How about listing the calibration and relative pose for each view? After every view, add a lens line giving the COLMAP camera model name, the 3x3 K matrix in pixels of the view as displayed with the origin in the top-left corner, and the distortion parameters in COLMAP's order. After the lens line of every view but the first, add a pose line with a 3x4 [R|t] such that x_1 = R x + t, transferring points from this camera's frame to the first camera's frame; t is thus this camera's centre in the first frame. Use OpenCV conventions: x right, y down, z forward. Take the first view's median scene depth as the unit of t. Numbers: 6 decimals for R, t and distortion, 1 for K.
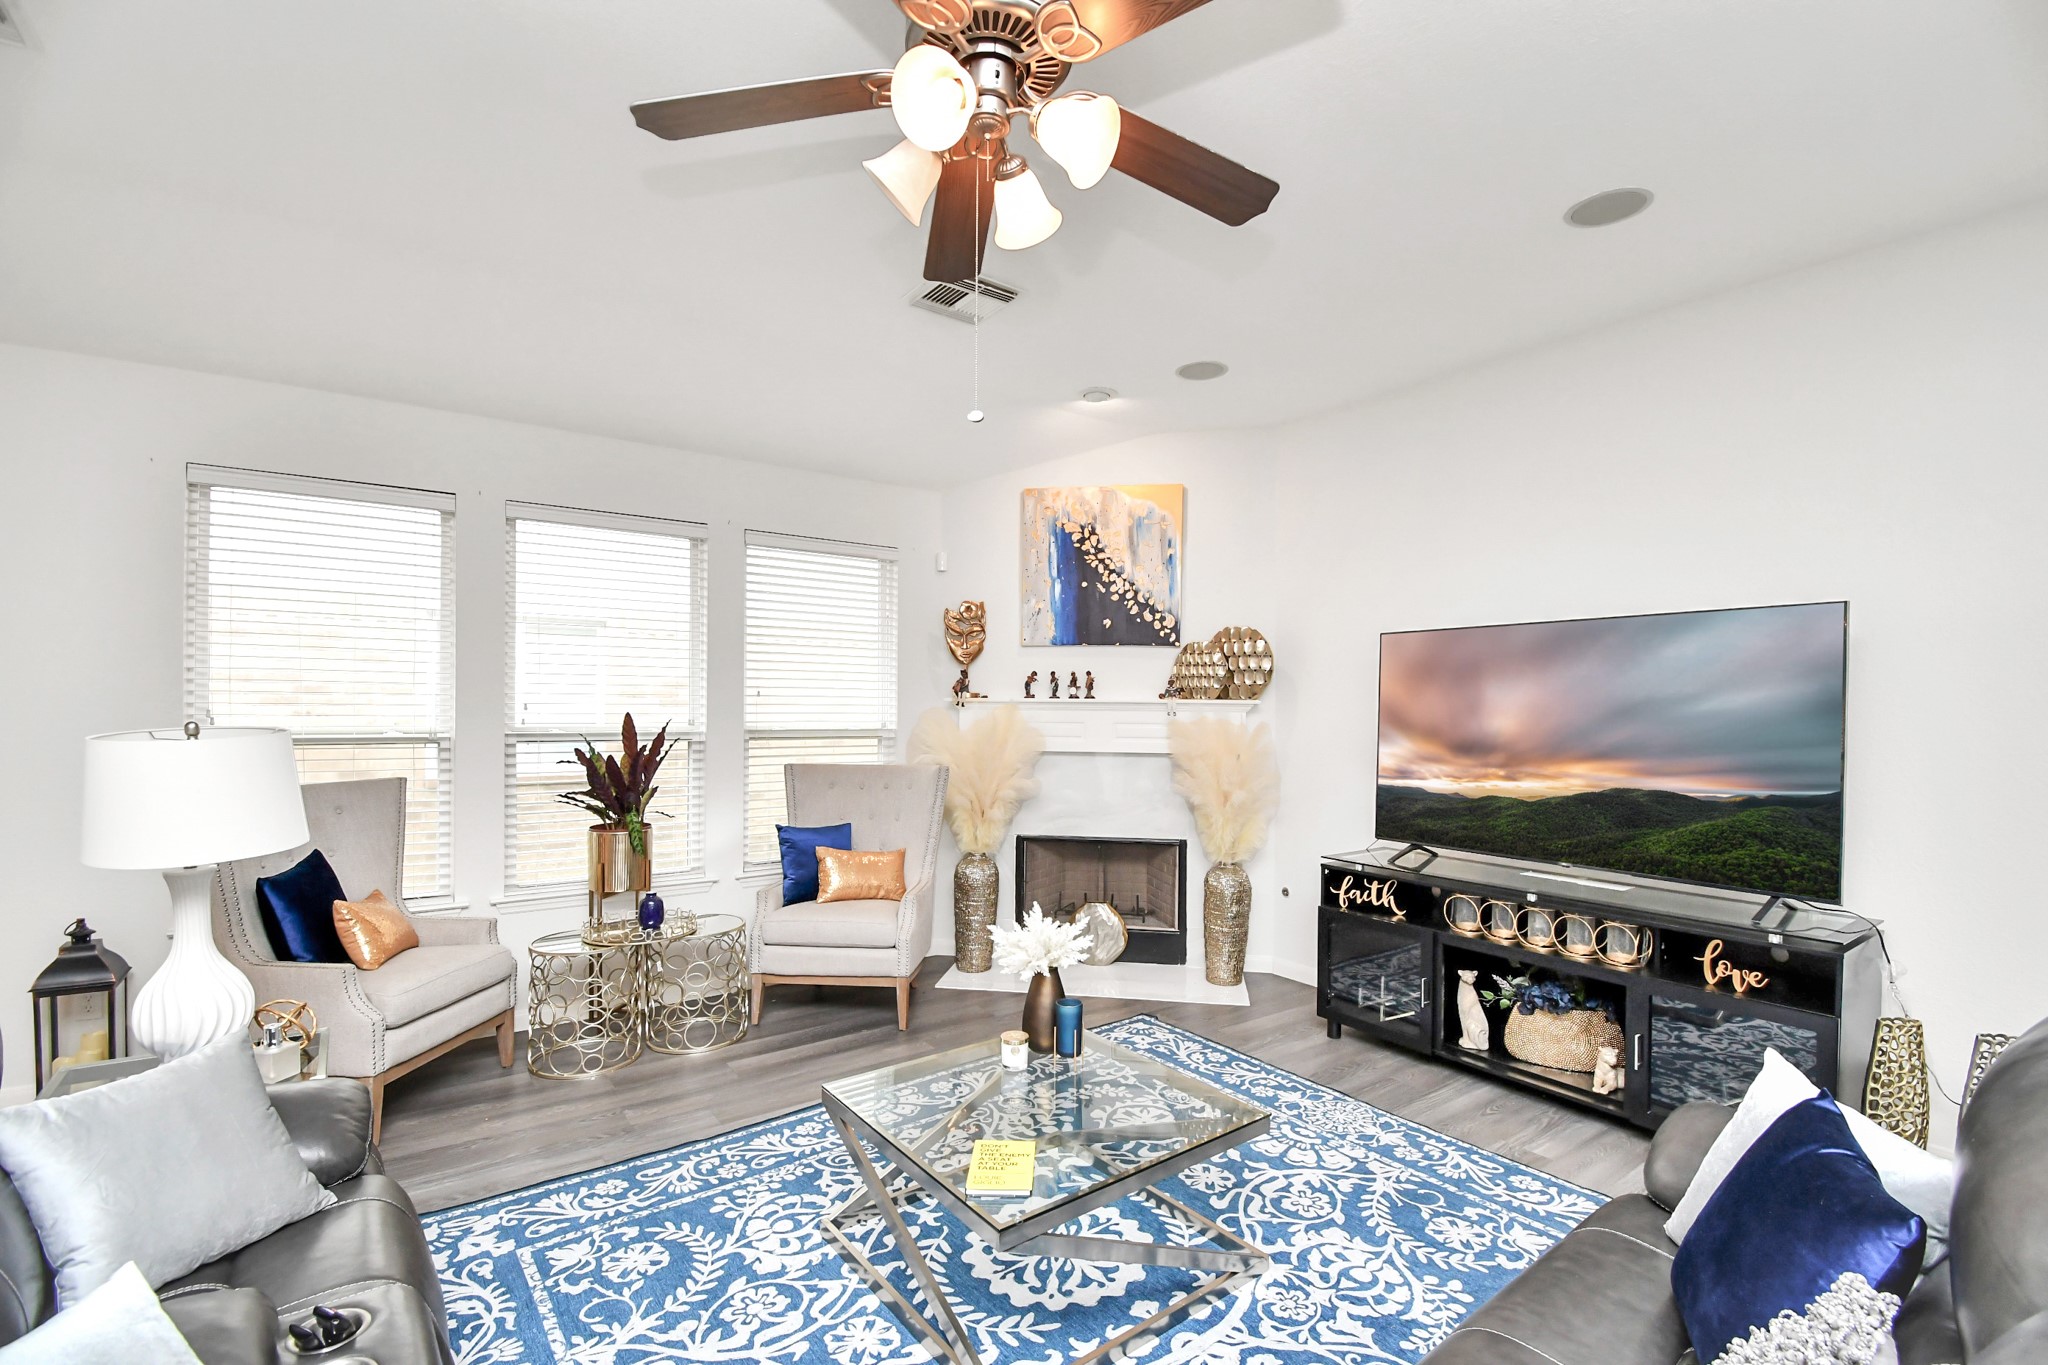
lens RADIAL K [[895.4, 0, 1041.3], [0, 895.4, 705.0], [0, 0, 1]] dist [0.022658, -0.025467]
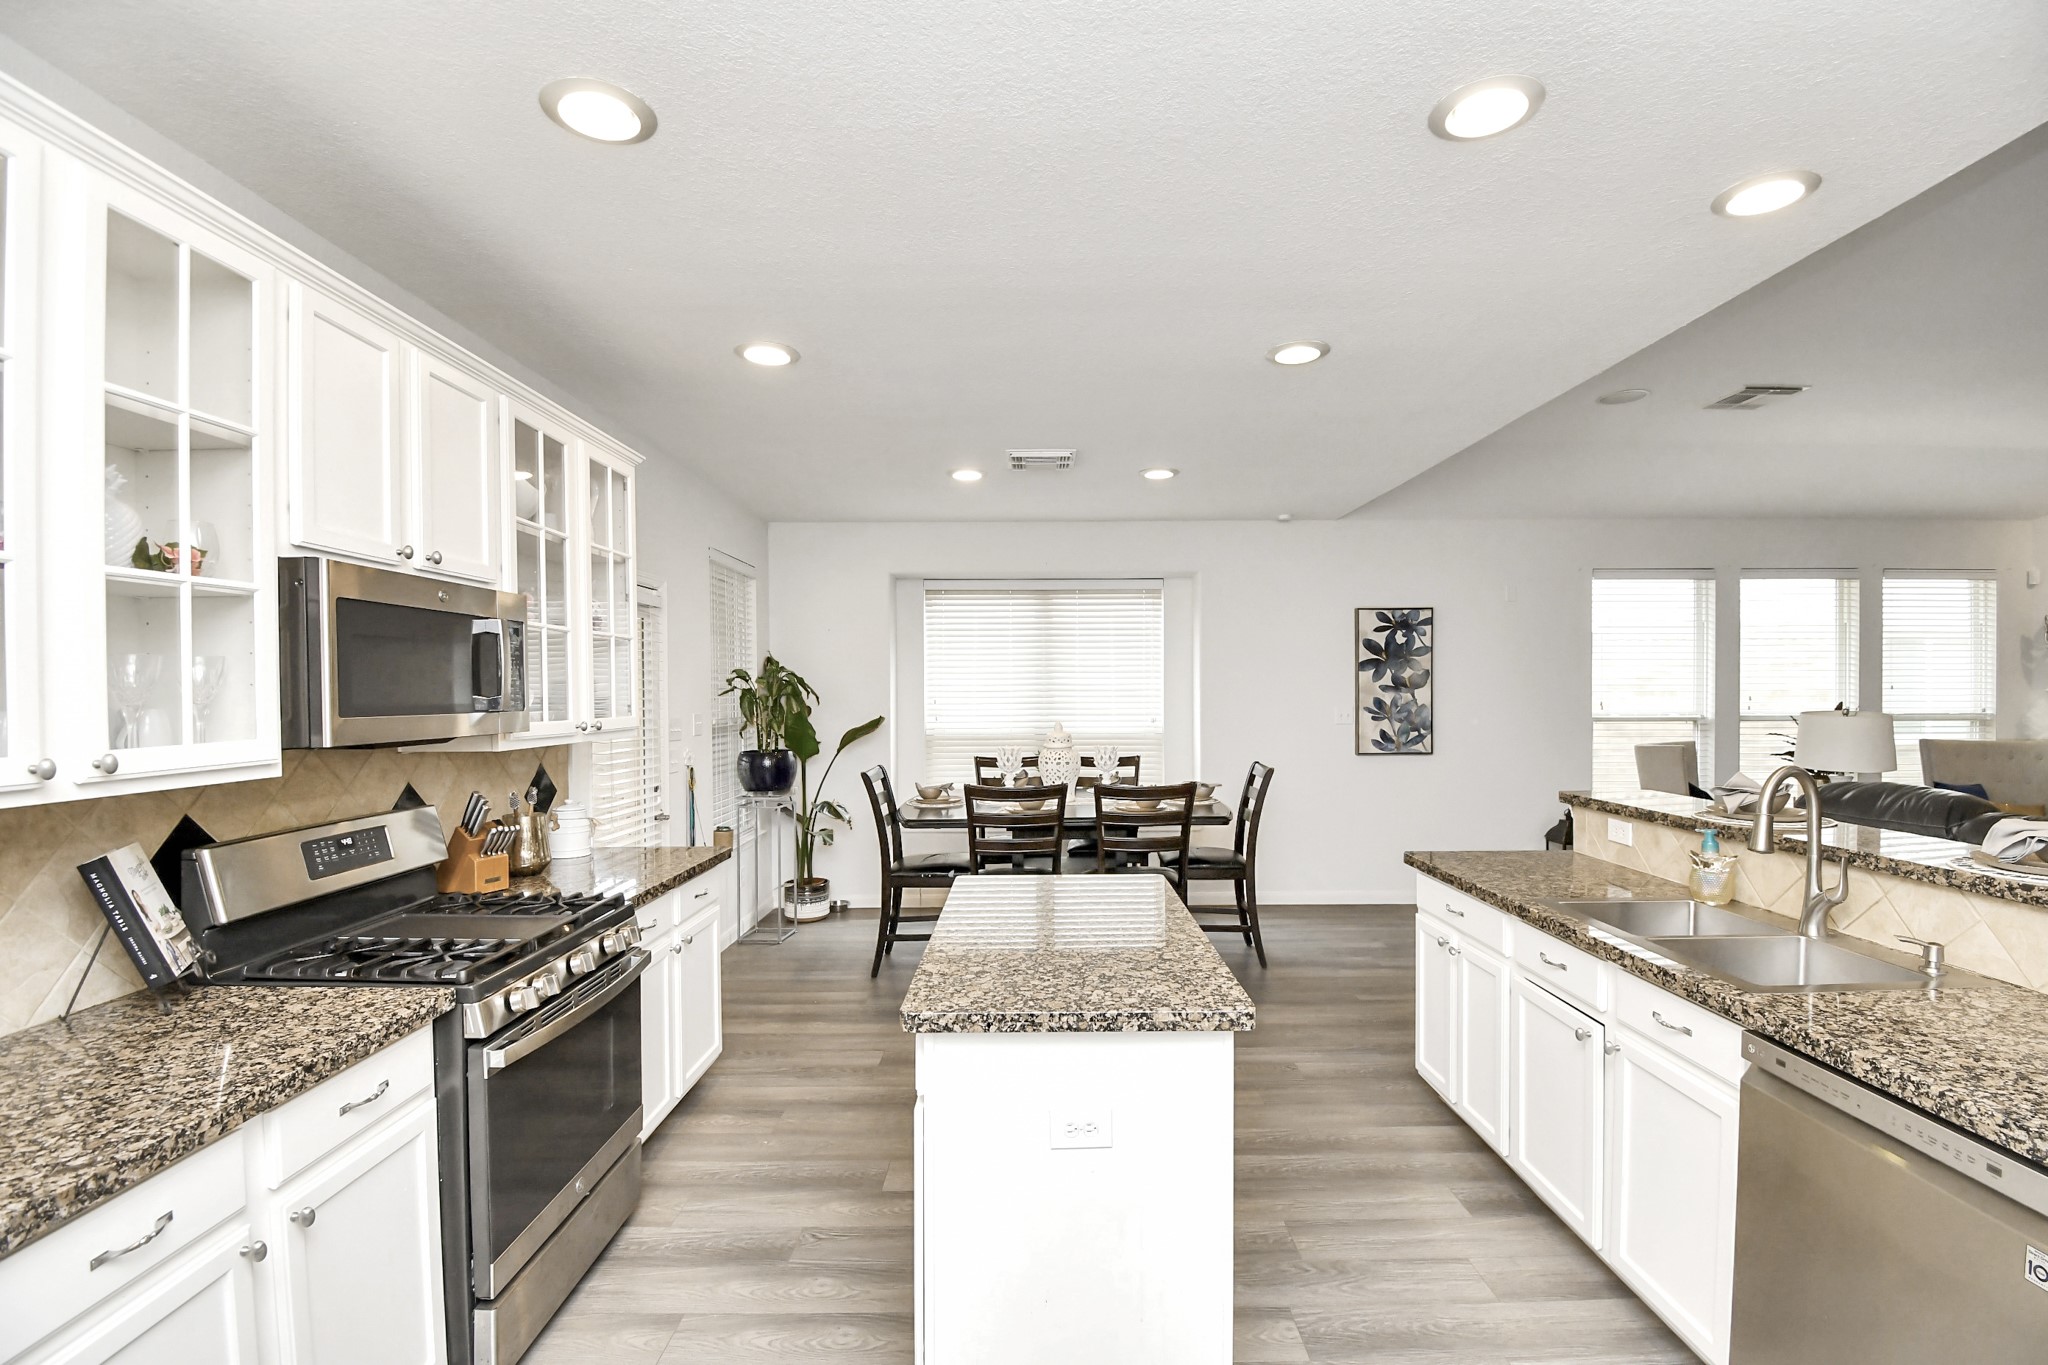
lens RADIAL K [[895.4, 0, 1041.3], [0, 895.4, 705.0], [0, 0, 1]] dist [0.022658, -0.025467]
pose [[0.813519, -0.001140, -0.581537, -0.709757], [0.012337, 0.999807, 0.015299, -0.026236], [0.581407, -0.019621, 0.813376, -1.054753]]
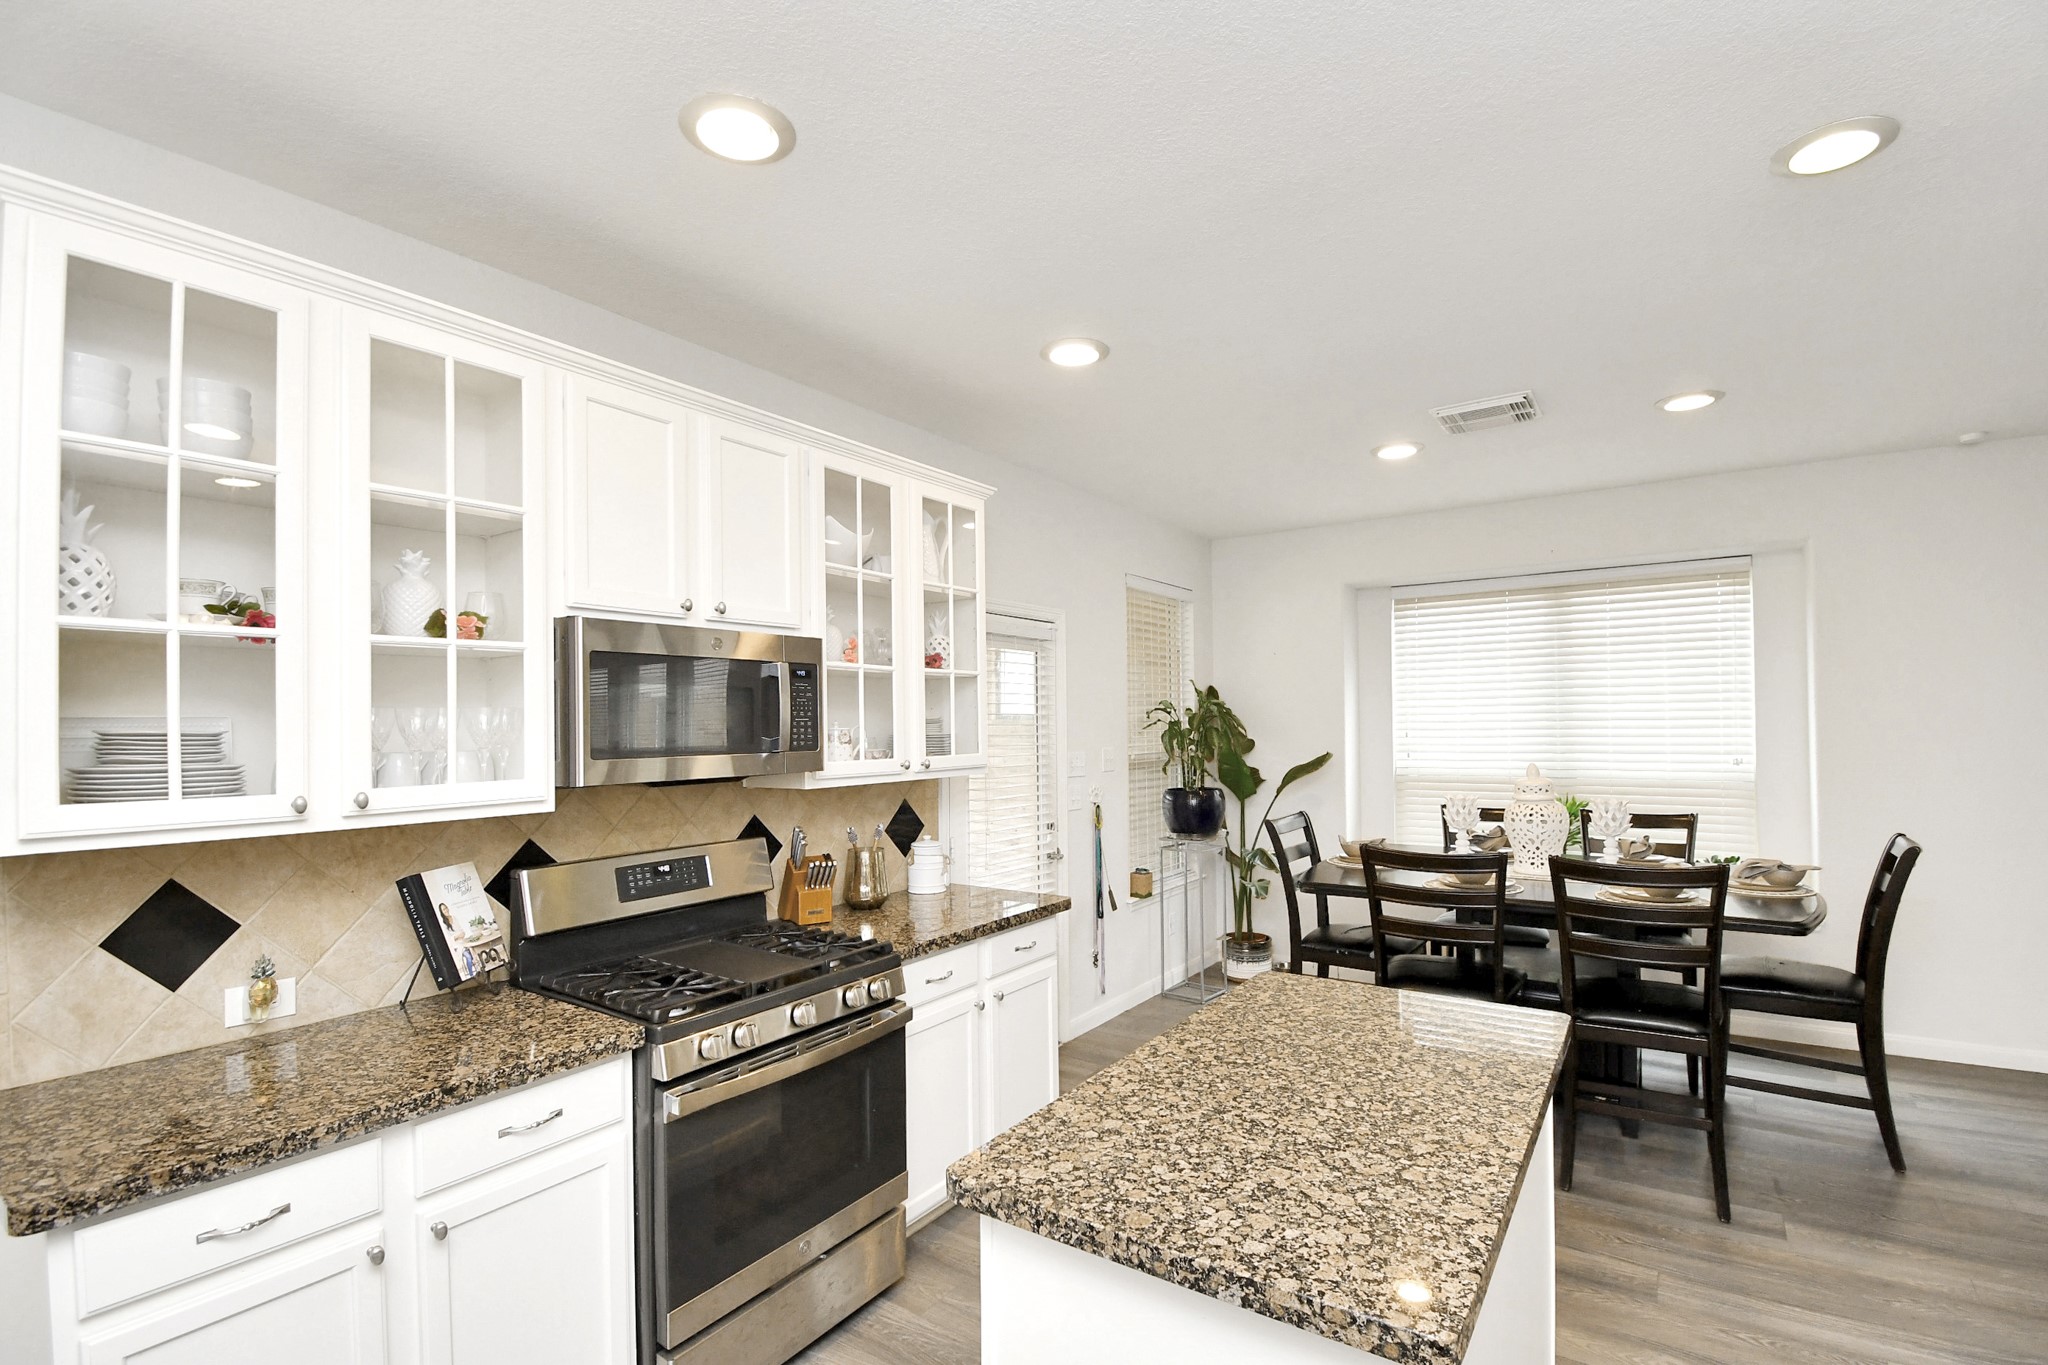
lens RADIAL K [[932.7, 0, 1057.3], [0, 932.7, 708.3], [0, 0, 1]] dist [0.026862, -0.030976]
pose [[0.343434, -0.025594, -0.938828, -0.681772], [0.019477, 0.999608, -0.020126, -0.030638], [0.938975, -0.011374, 0.343798, -0.809842]]
